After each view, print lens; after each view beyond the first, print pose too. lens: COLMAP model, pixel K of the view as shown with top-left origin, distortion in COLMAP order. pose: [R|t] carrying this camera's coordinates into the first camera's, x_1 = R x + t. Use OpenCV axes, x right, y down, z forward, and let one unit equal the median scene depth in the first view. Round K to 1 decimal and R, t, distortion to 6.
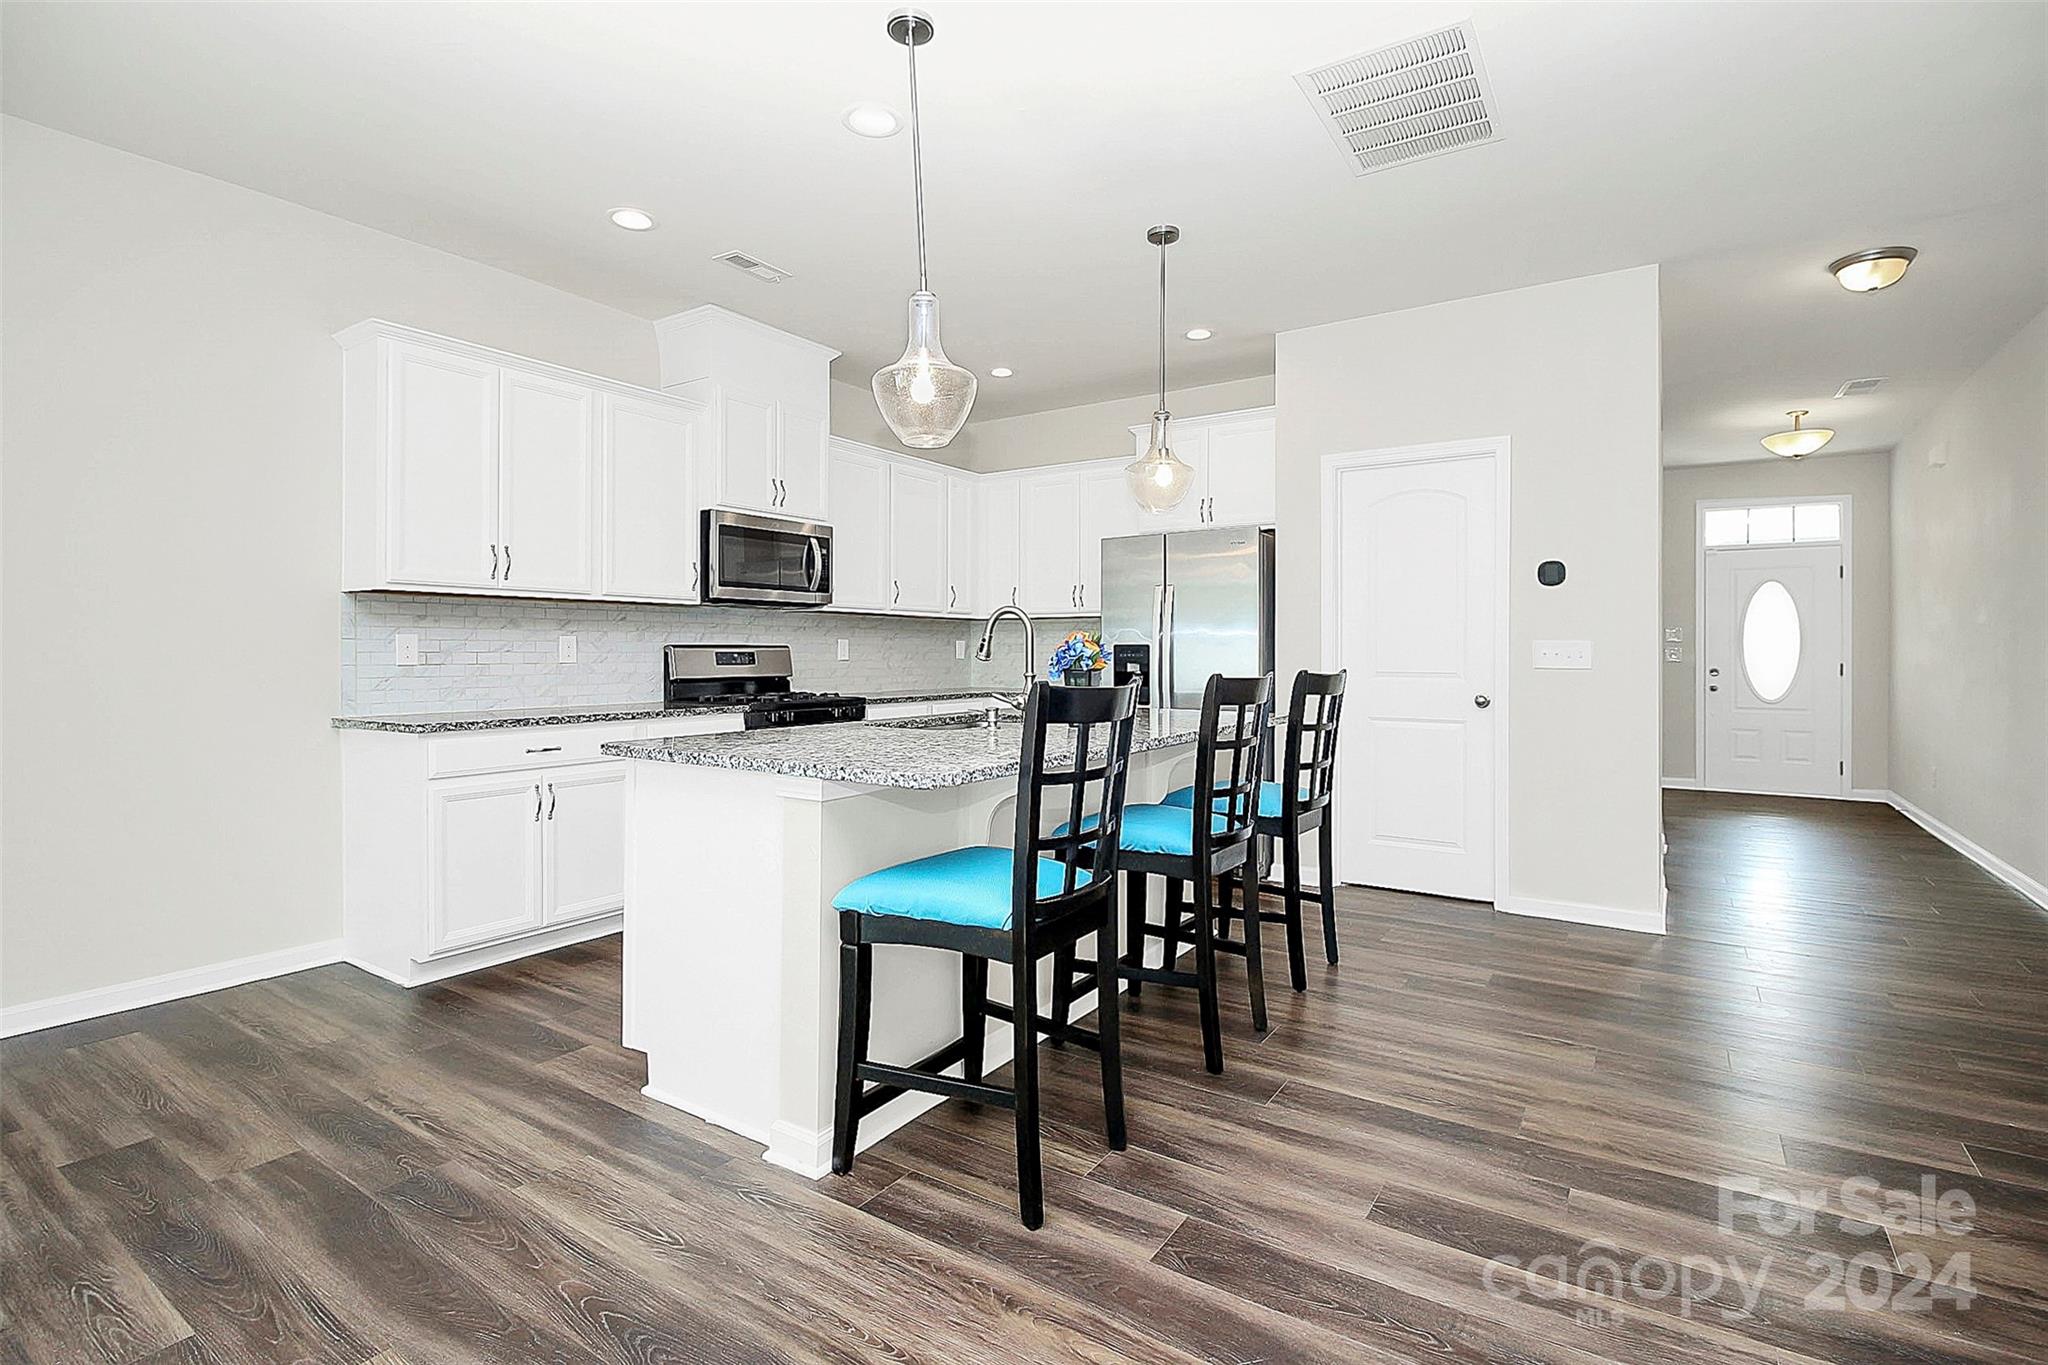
lens RADIAL K [[971.6, 0, 1008.3], [0, 971.6, 655.9], [0, 0, 1]] dist [-0.005326, -0.006251]
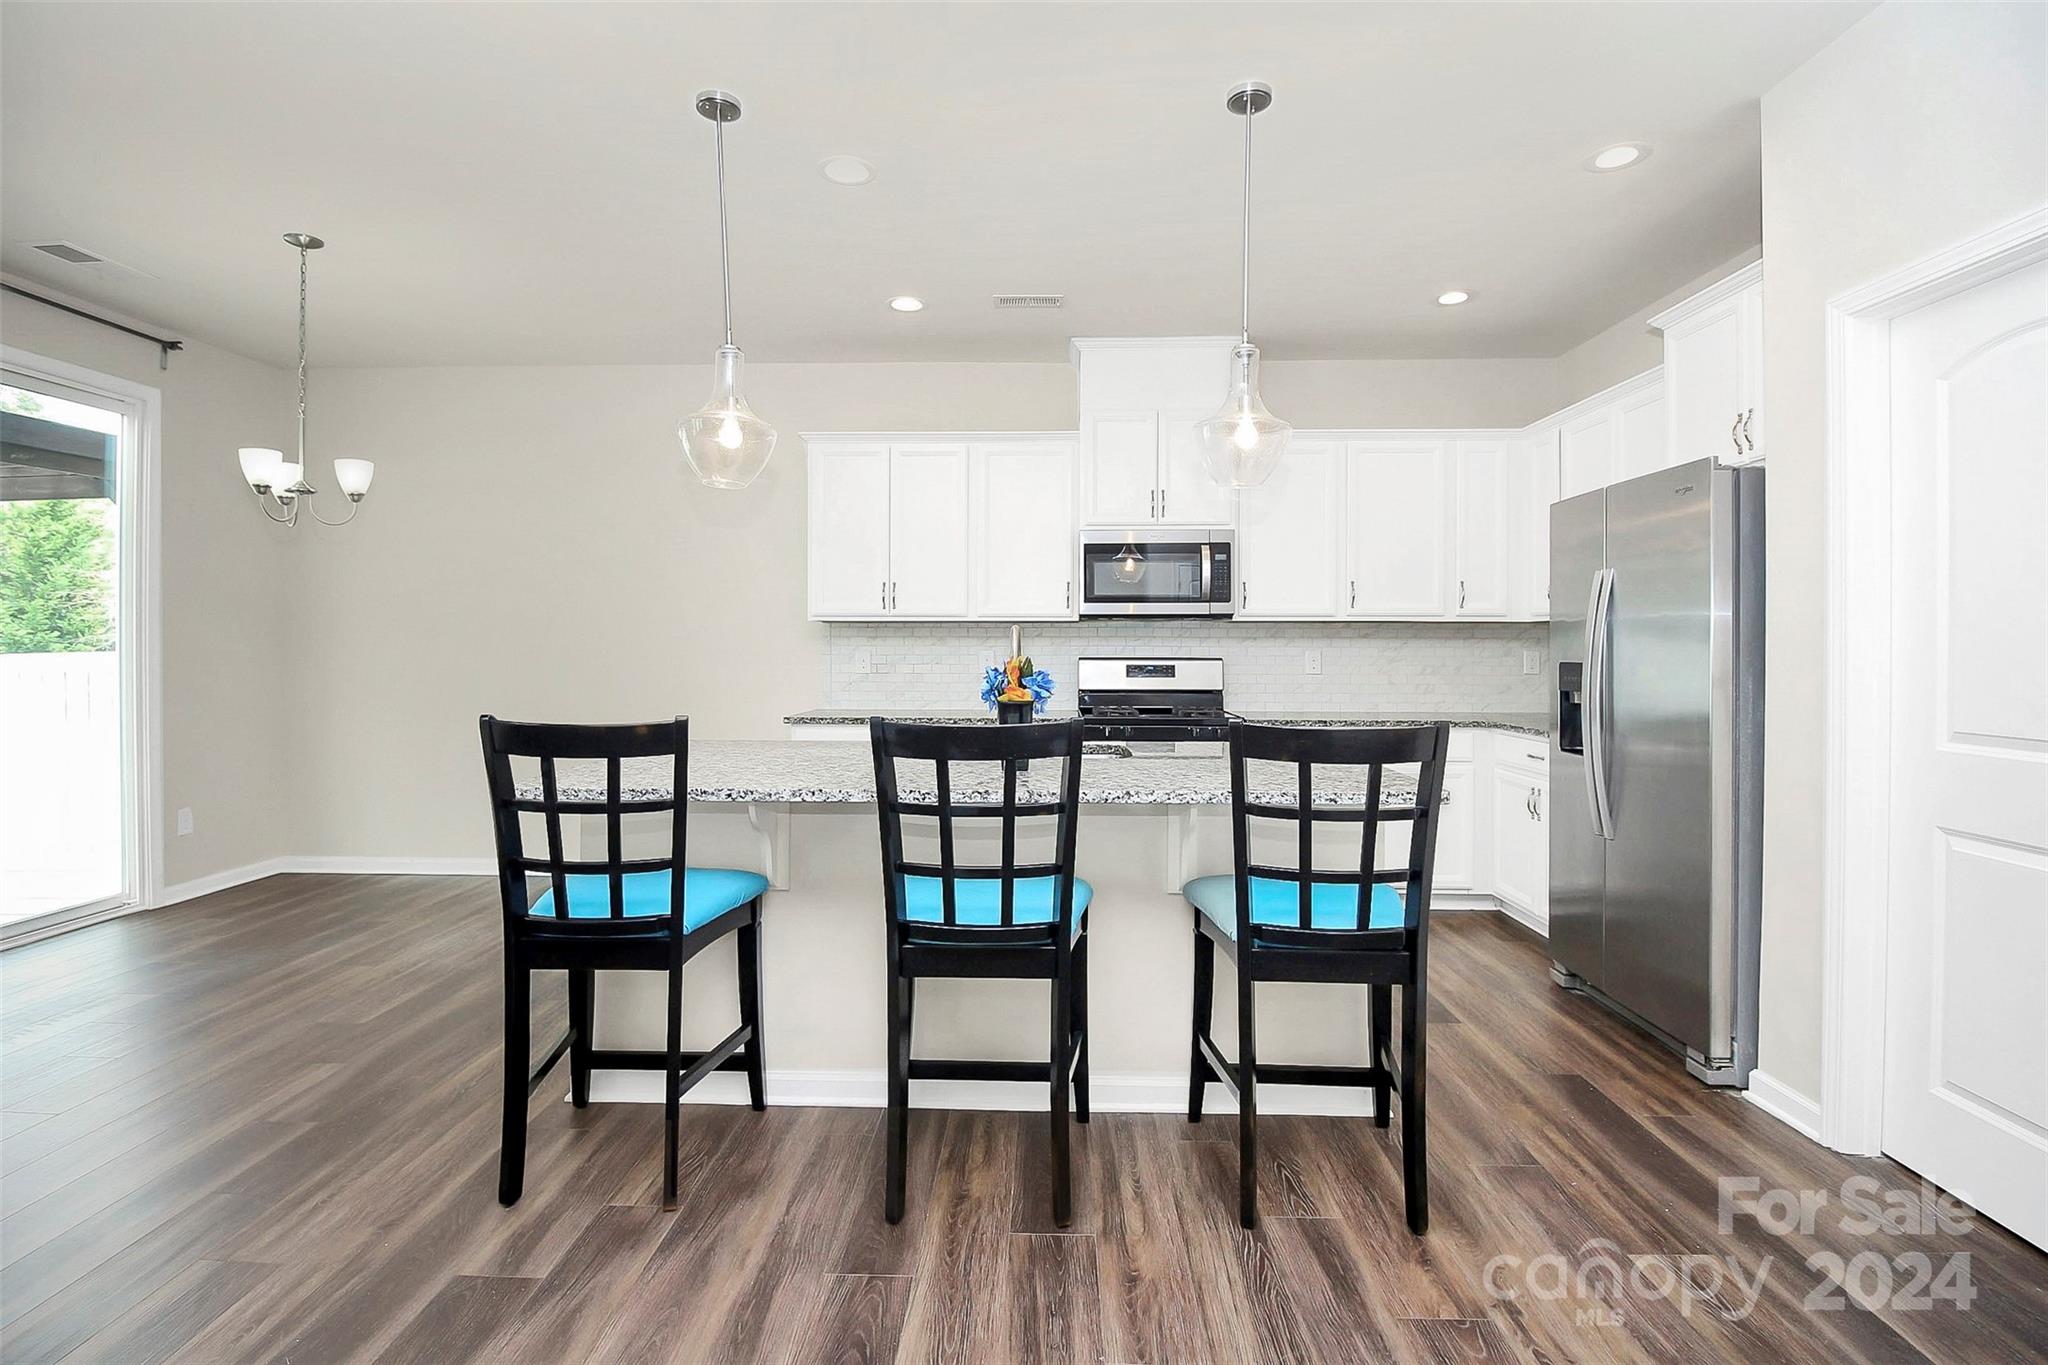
lens RADIAL K [[971.6, 0, 1017.9], [0, 971.6, 638.1], [0, 0, 1]] dist [-0.005326, -0.006251]
pose [[0.527717, -0.009521, -0.849367, 0.692061], [-0.002362, 0.999917, -0.012677, -0.025404], [0.849417, 0.008696, 0.527651, 0.490786]]
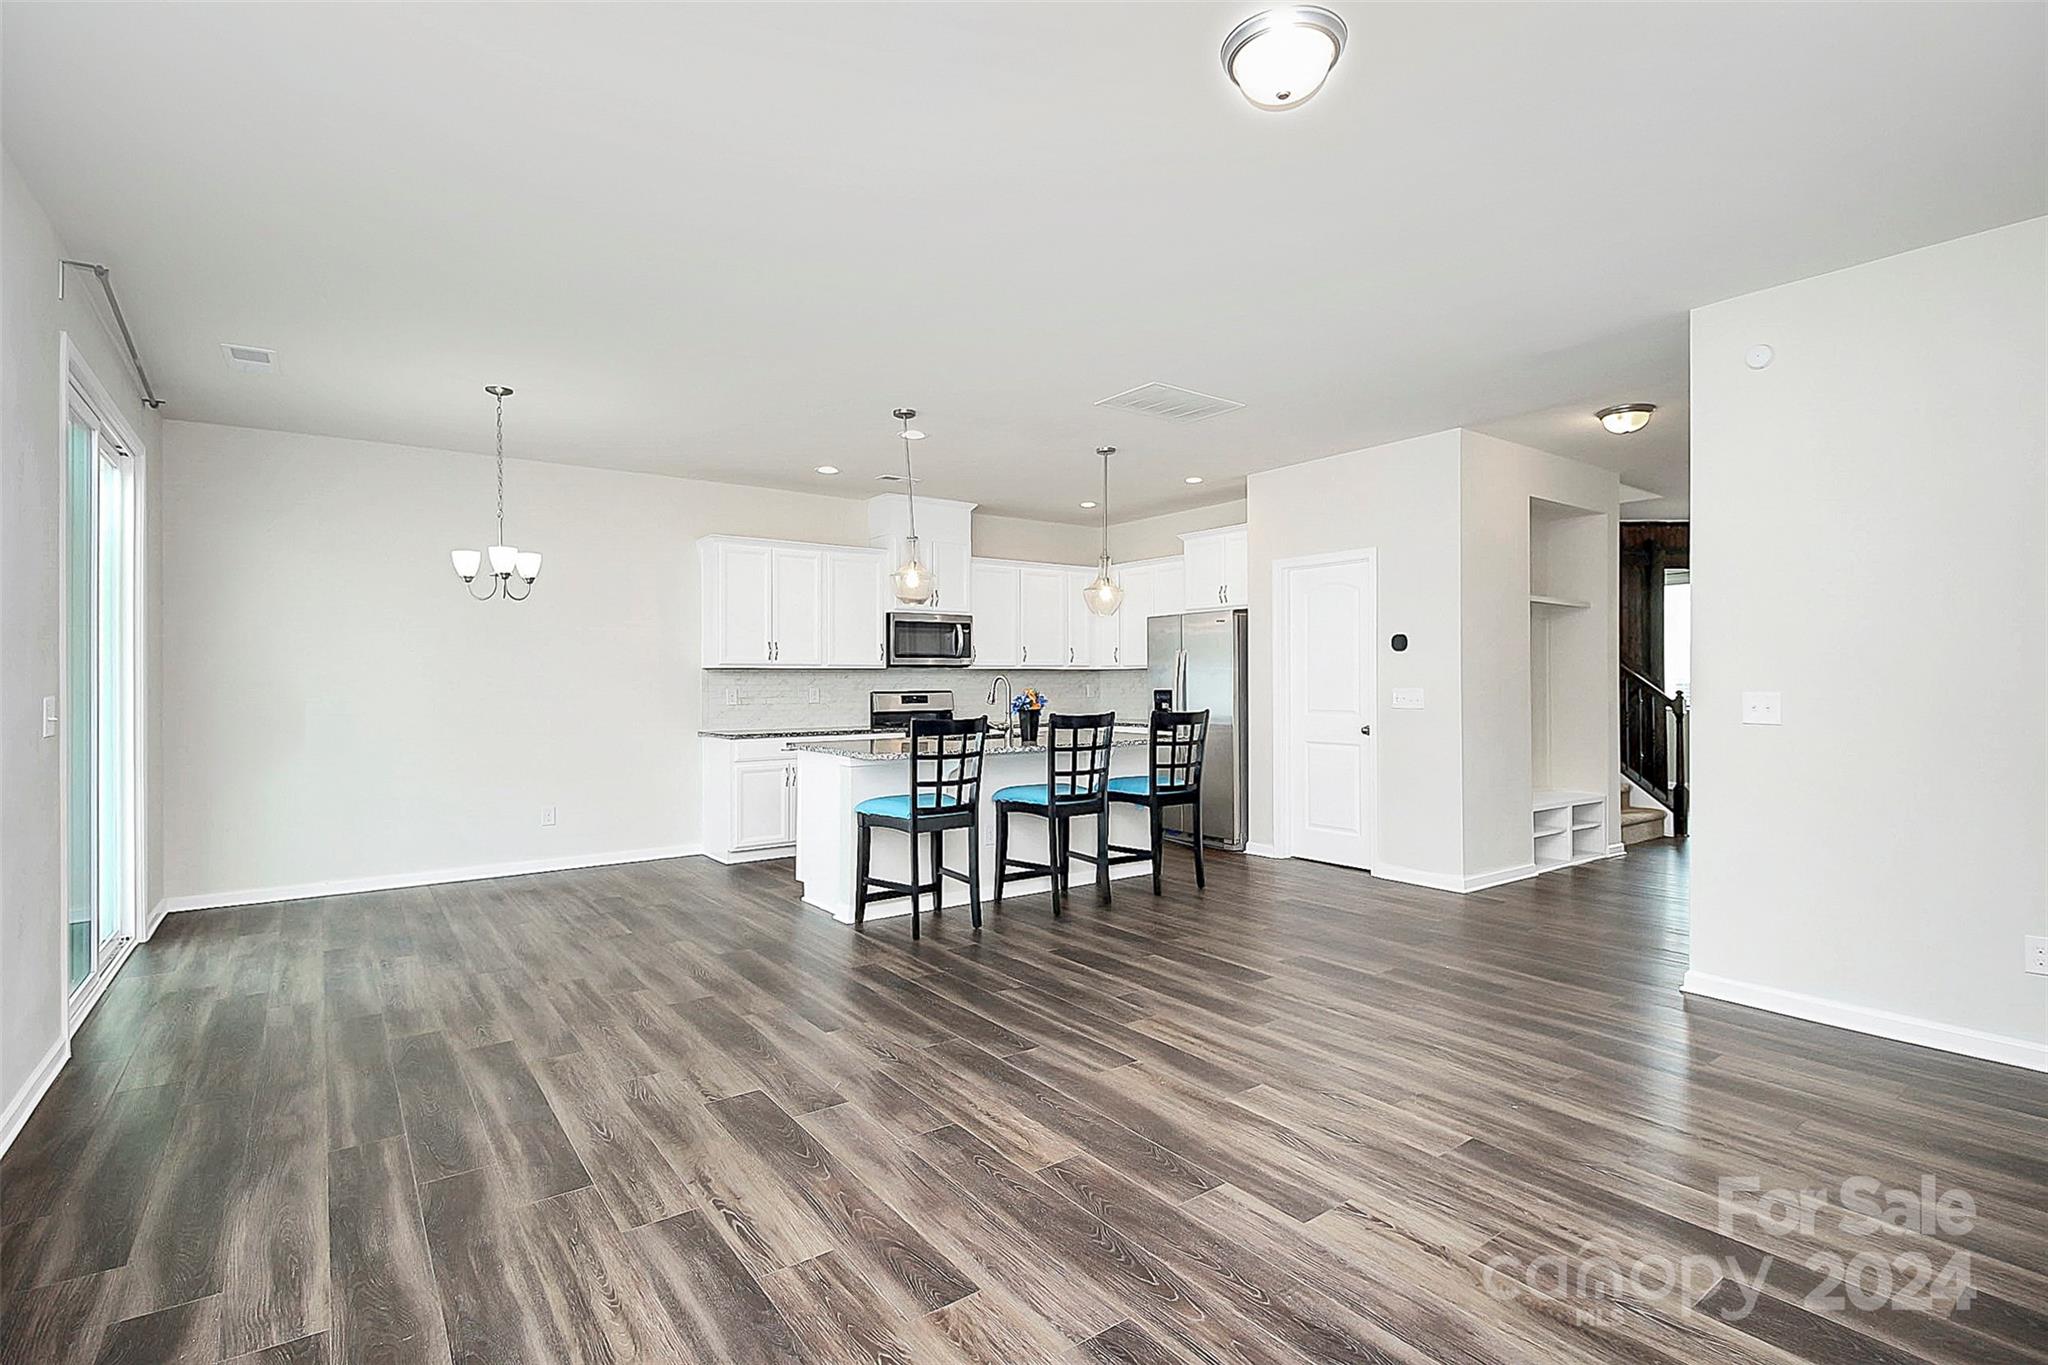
lens RADIAL K [[971.6, 0, 995.2], [0, 971.6, 673.7], [0, 0, 1]] dist [-0.005326, -0.006251]
pose [[0.934565, -0.009866, -0.355655, 0.590916], [0.006081, 0.999912, -0.011759, -0.028218], [0.355740, 0.008827, 0.934543, -0.658297]]
